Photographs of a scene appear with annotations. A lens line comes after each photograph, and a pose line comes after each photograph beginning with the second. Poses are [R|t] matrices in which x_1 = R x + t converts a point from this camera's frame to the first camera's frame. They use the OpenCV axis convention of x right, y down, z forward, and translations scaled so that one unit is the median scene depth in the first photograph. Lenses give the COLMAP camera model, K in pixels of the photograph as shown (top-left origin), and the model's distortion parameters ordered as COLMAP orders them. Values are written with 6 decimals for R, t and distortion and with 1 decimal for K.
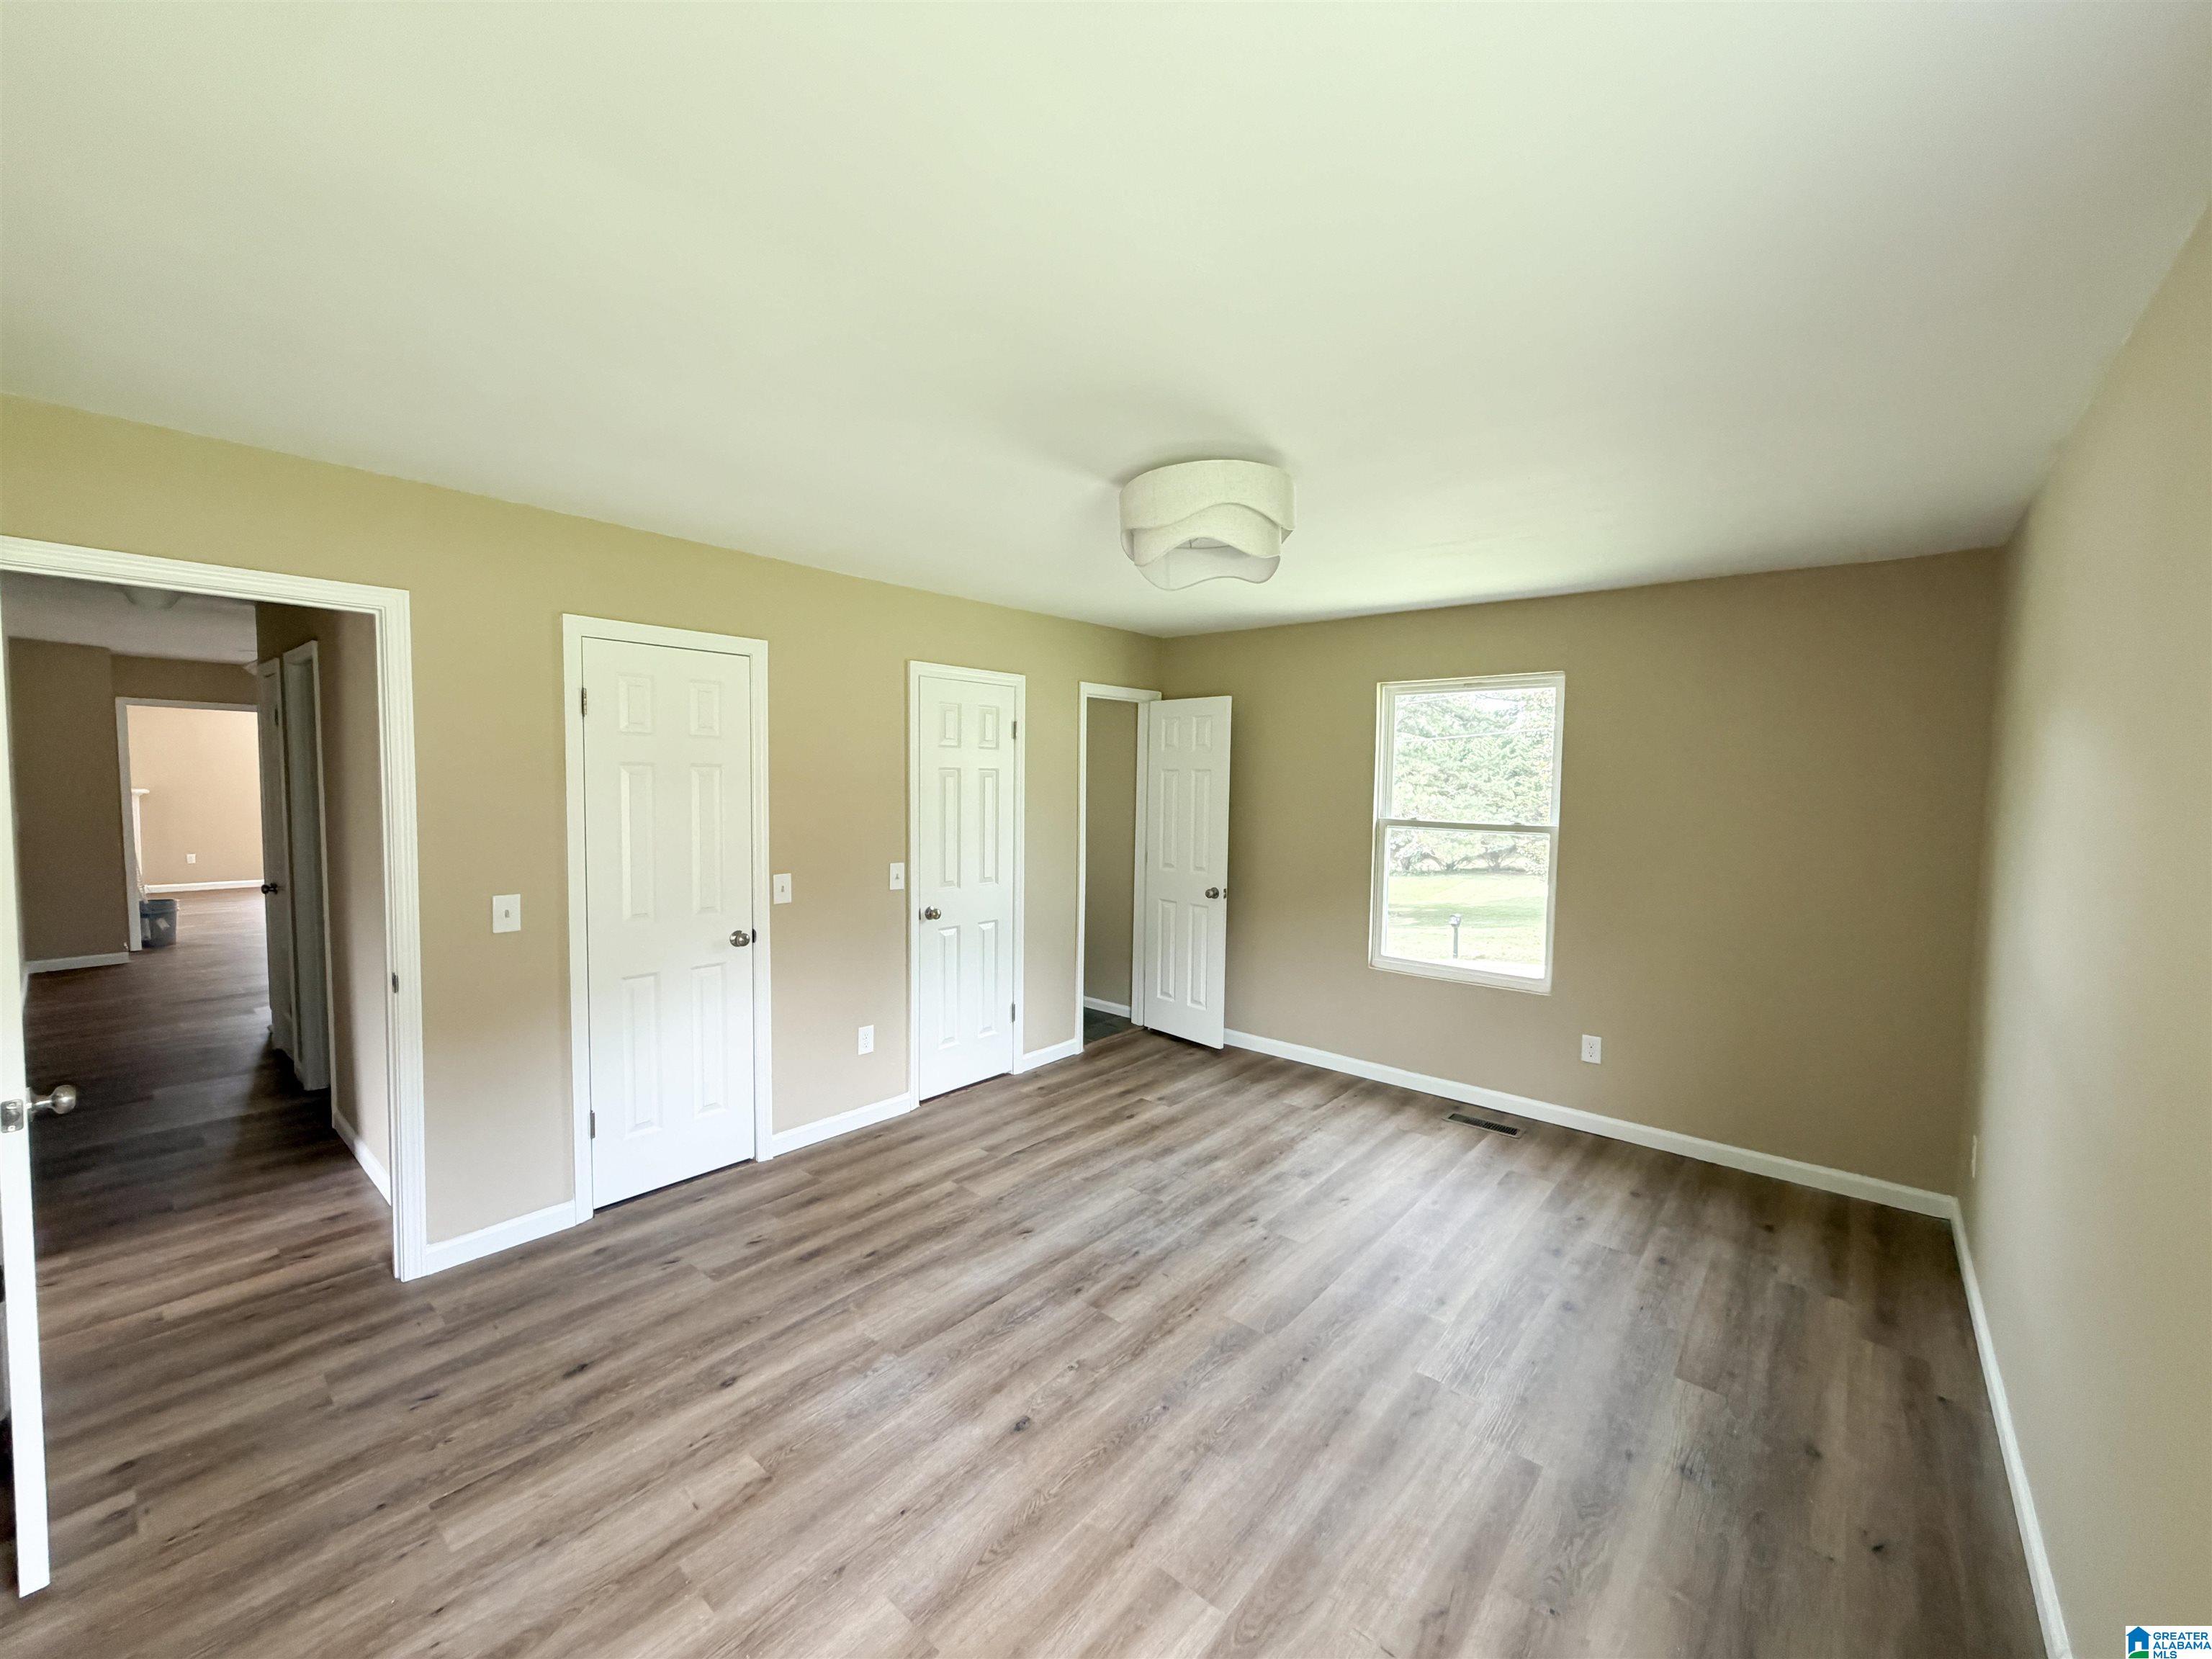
lens RADIAL K [[884.1, 0, 1089.3], [0, 884.1, 824.1], [0, 0, 1]] dist [-0.008735, 0.001204]
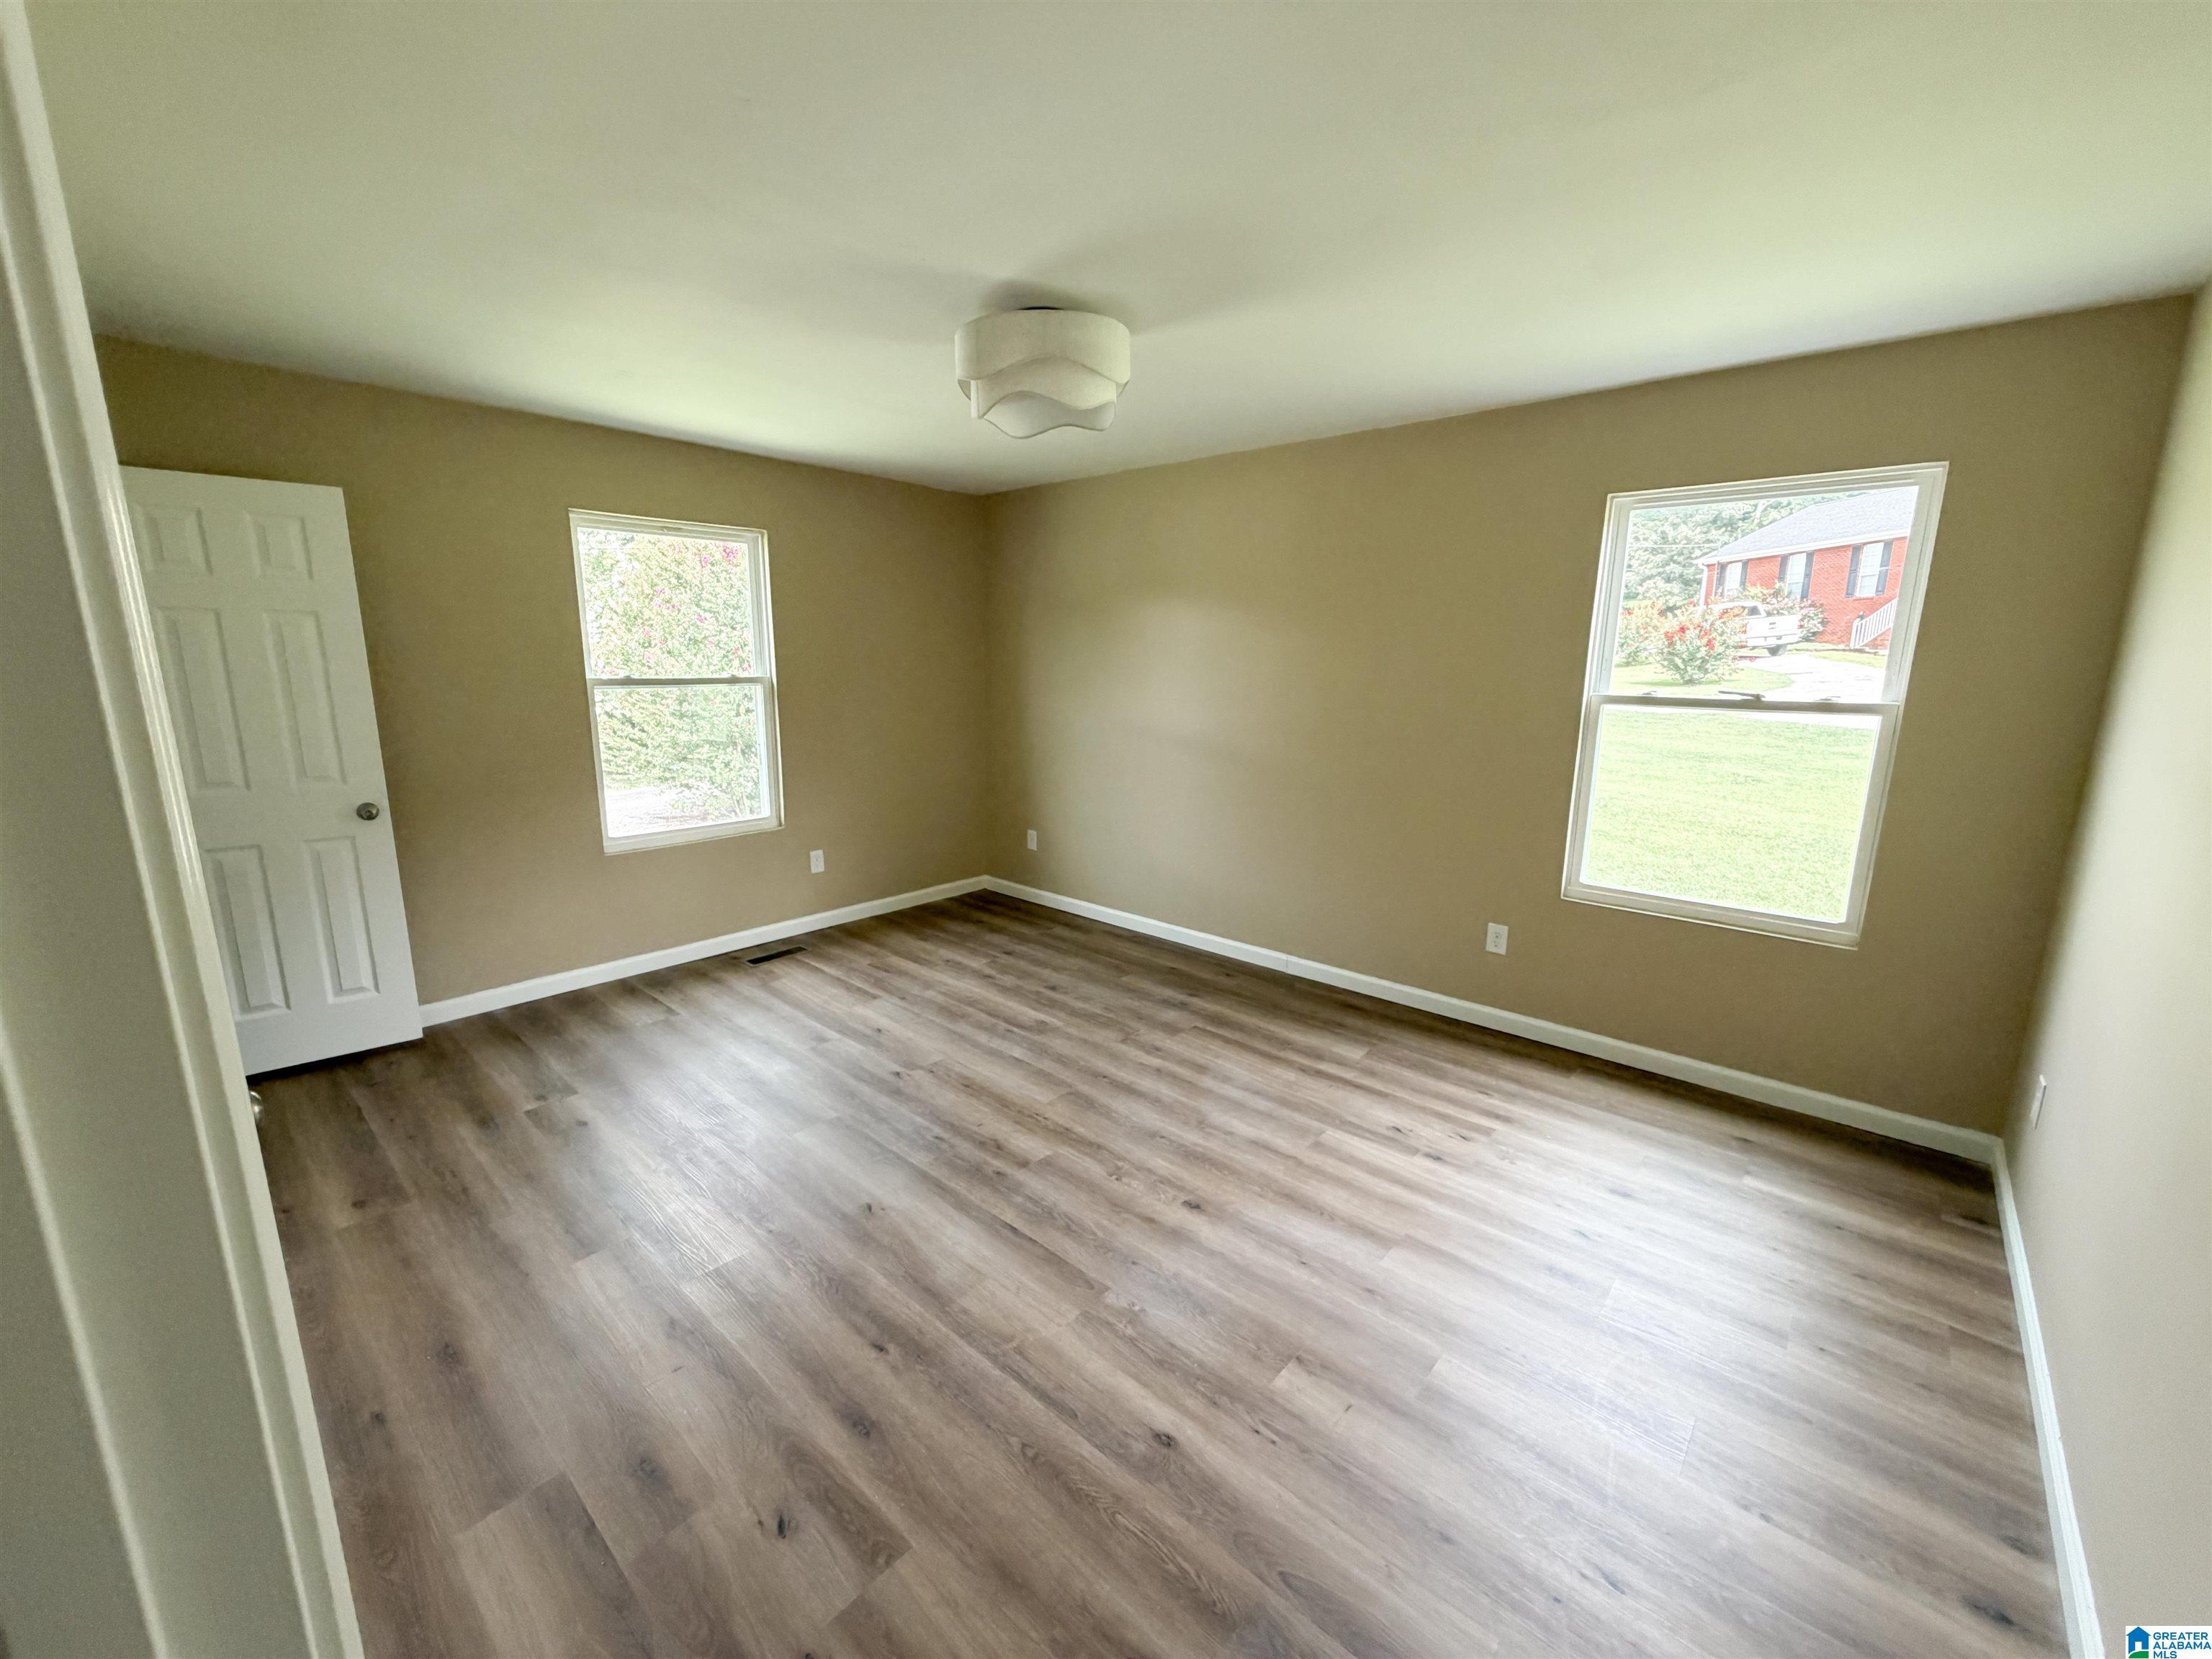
lens RADIAL K [[884.1, 0, 1107.5], [0, 884.1, 825.6], [0, 0, 1]] dist [-0.008735, 0.001204]
pose [[0.007842, -0.207561, 0.978191, -0.801504], [0.043076, 0.977383, 0.207045, -0.034488], [-0.999041, 0.040513, 0.016605, 0.777651]]
